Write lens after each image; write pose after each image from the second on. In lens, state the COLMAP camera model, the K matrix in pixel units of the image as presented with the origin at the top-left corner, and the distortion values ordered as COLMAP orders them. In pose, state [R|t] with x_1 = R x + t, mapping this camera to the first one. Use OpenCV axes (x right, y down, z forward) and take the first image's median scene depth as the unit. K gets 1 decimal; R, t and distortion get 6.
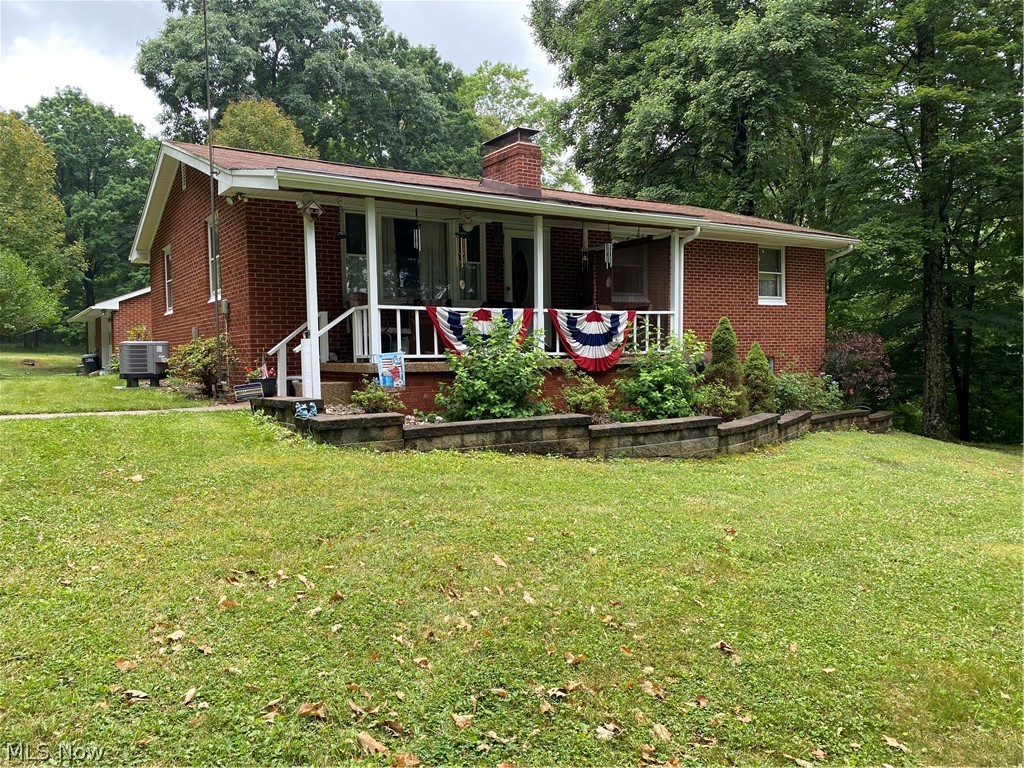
lens RADIAL K [[777.2, 0, 512.0], [0, 777.2, 384.0], [0, 0, 1]] dist [0.062428, -0.077390]
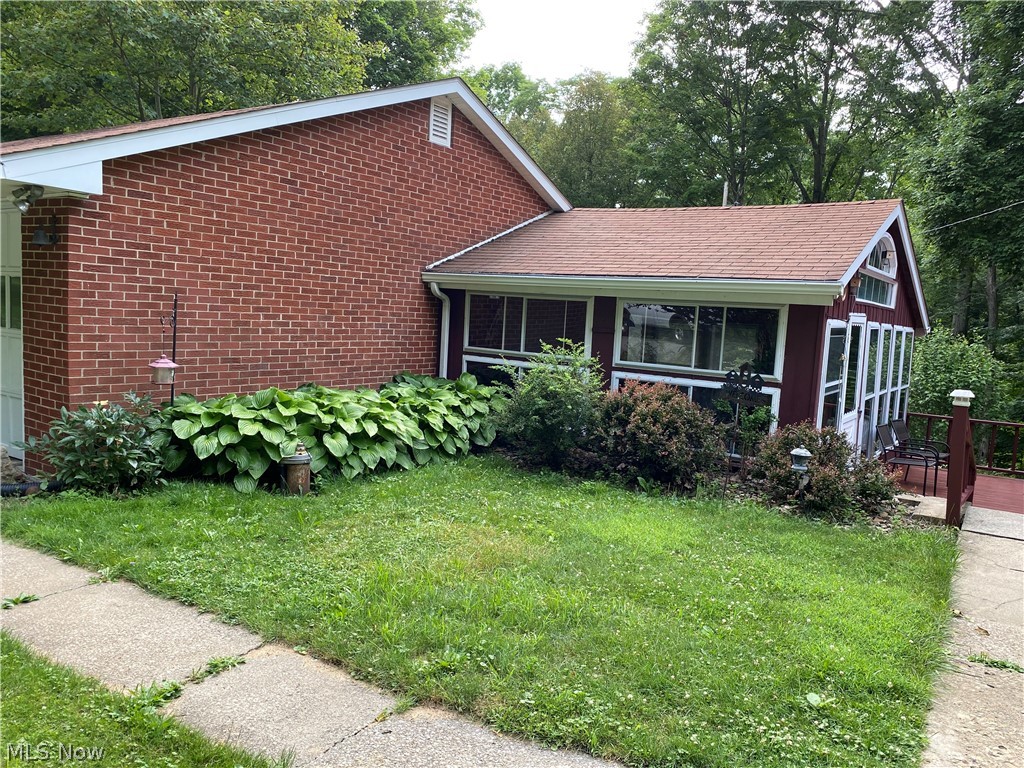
lens RADIAL K [[777.2, 0, 512.0], [0, 777.2, 384.0], [0, 0, 1]] dist [0.062428, -0.077390]
pose [[0.925475, 0.037439, 0.376953, -0.220518], [-0.059622, 0.997097, 0.047348, -0.026683], [-0.374086, -0.066294, 0.925021, 0.342758]]
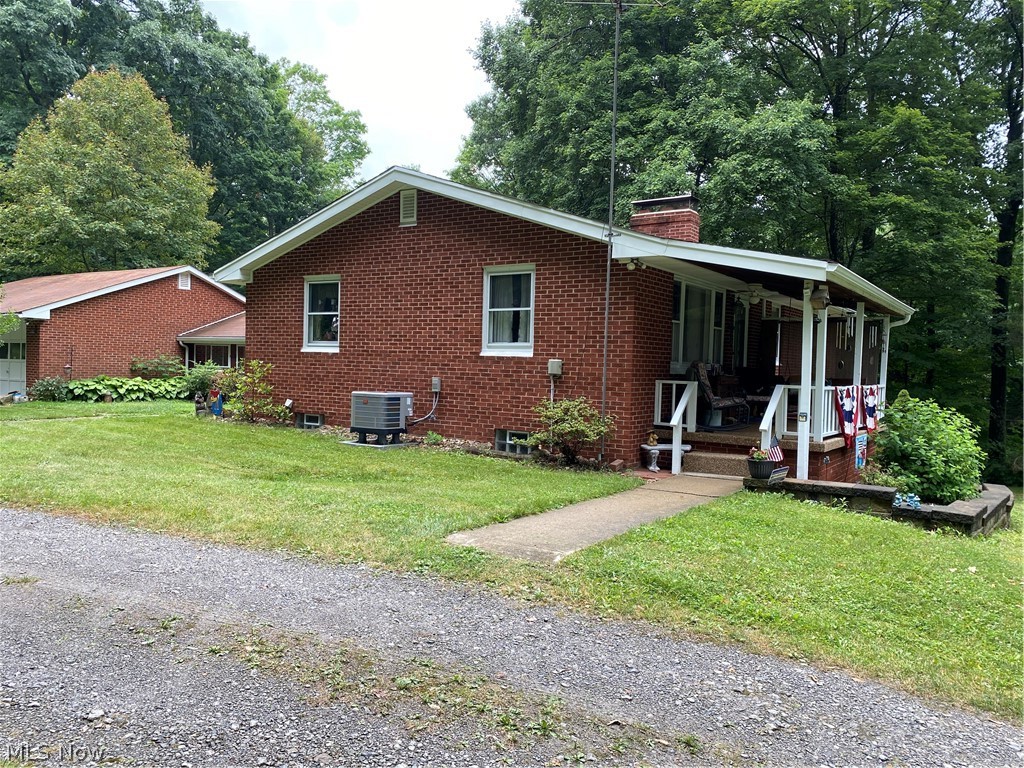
lens RADIAL K [[777.2, 0, 512.0], [0, 777.2, 384.0], [0, 0, 1]] dist [0.062428, -0.077390]
pose [[0.923591, 0.040146, 0.381272, -0.170908], [-0.034471, 0.999170, -0.021706, -0.012375], [-0.381827, 0.006905, 0.924208, 0.033127]]
